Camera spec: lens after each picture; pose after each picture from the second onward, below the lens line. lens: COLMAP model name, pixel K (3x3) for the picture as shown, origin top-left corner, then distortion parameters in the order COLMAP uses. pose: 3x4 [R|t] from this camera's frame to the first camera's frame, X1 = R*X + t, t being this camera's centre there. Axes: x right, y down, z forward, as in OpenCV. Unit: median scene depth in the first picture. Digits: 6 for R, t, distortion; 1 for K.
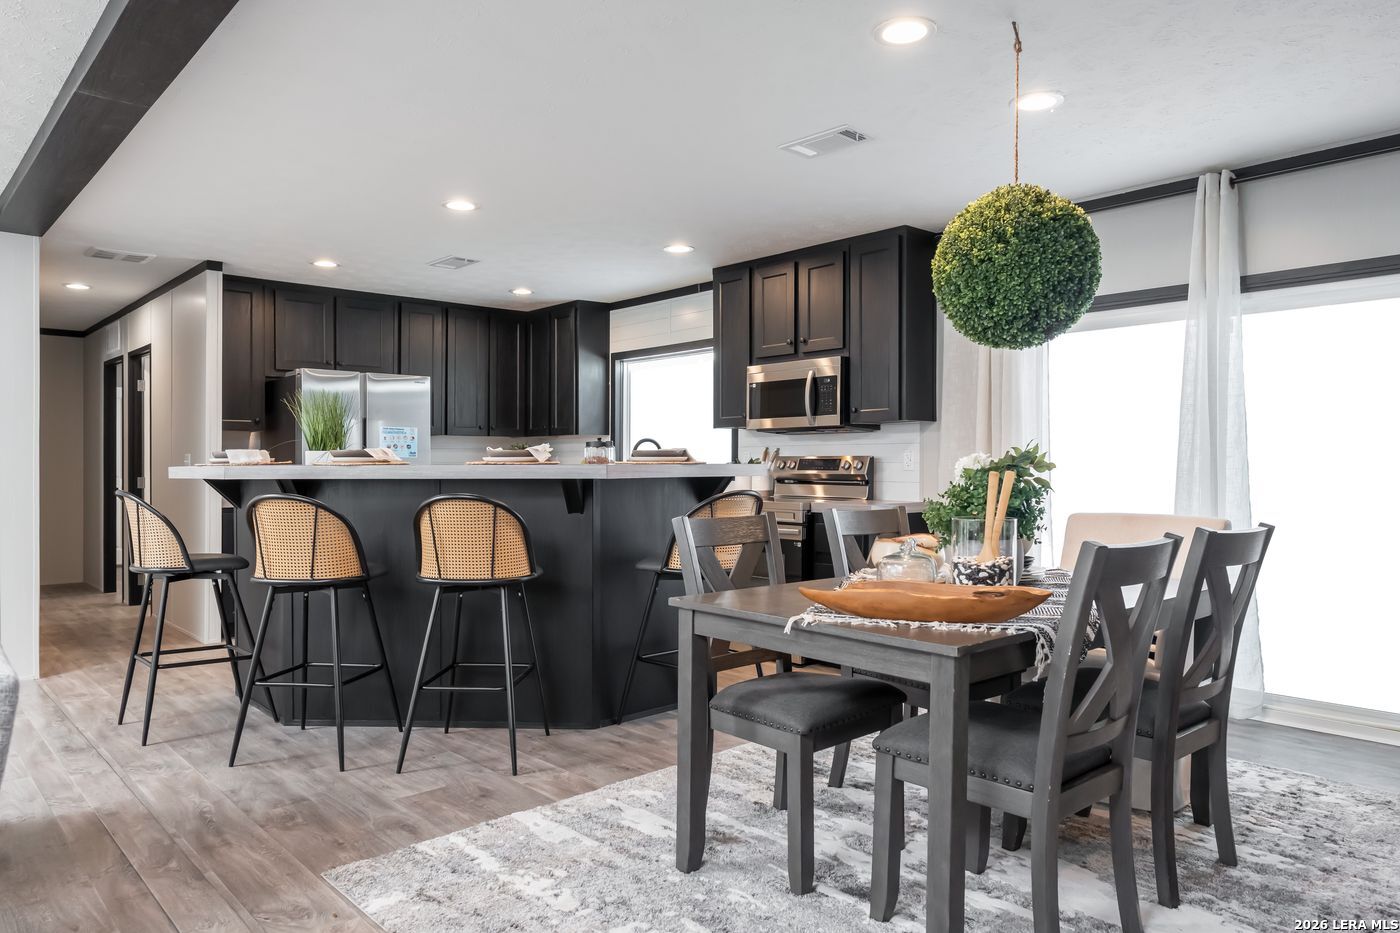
lens RADIAL K [[959.1, 0, 684.4], [0, 959.1, 472.5], [0, 0, 1]] dist [-0.001130, 0.000652]
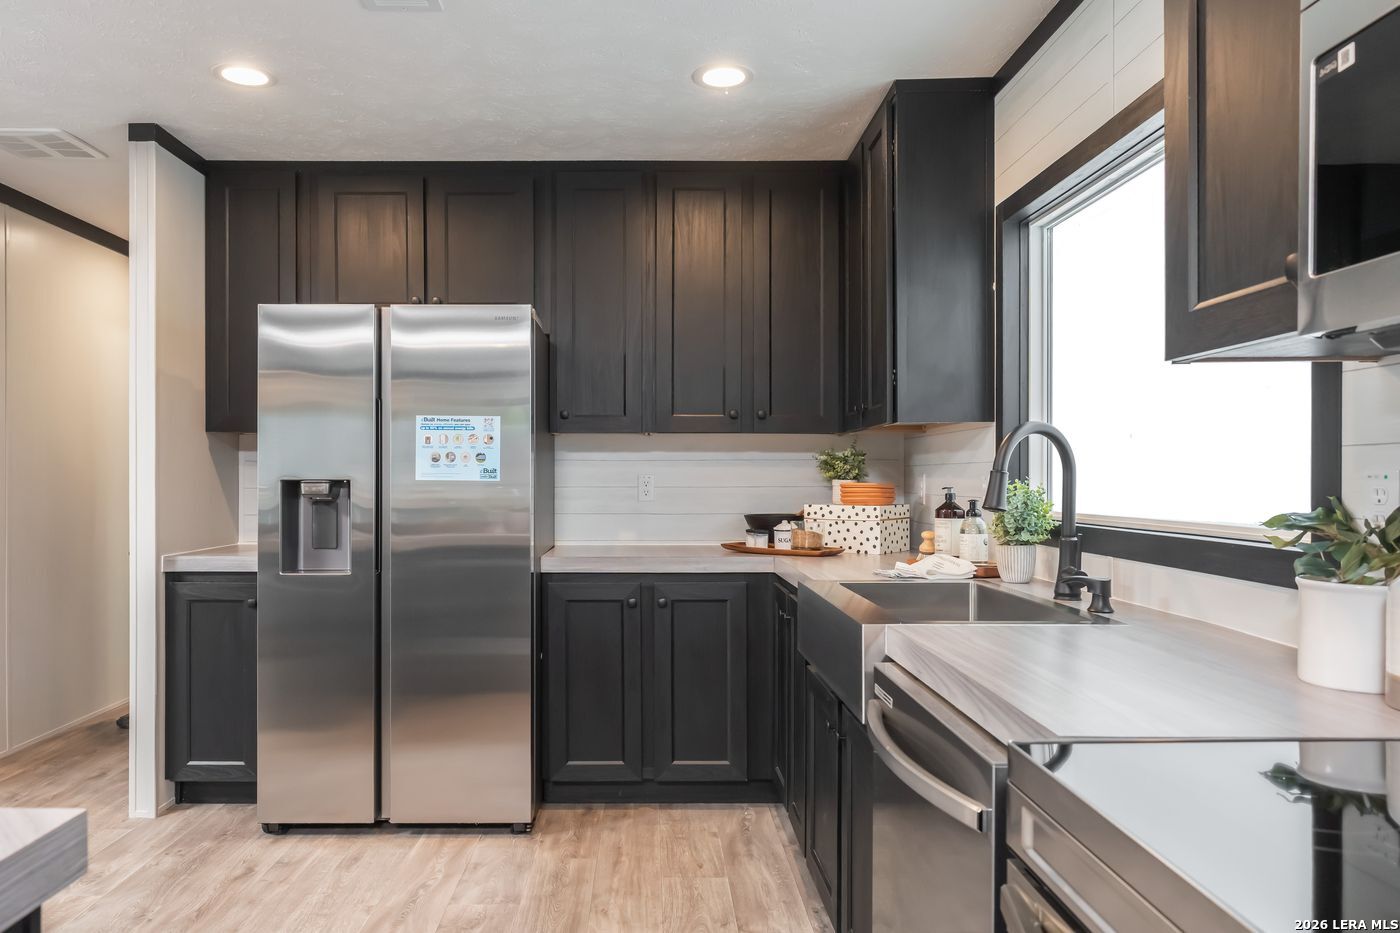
lens RADIAL K [[959.1, 0, 638.3], [0, 959.1, 484.1], [0, 0, 1]] dist [-0.001130, 0.000652]
pose [[0.750241, 0.005512, -0.661141, 0.082737], [-0.002462, 0.999982, 0.005542, -0.018266], [0.661159, -0.002530, 0.750241, 0.747181]]
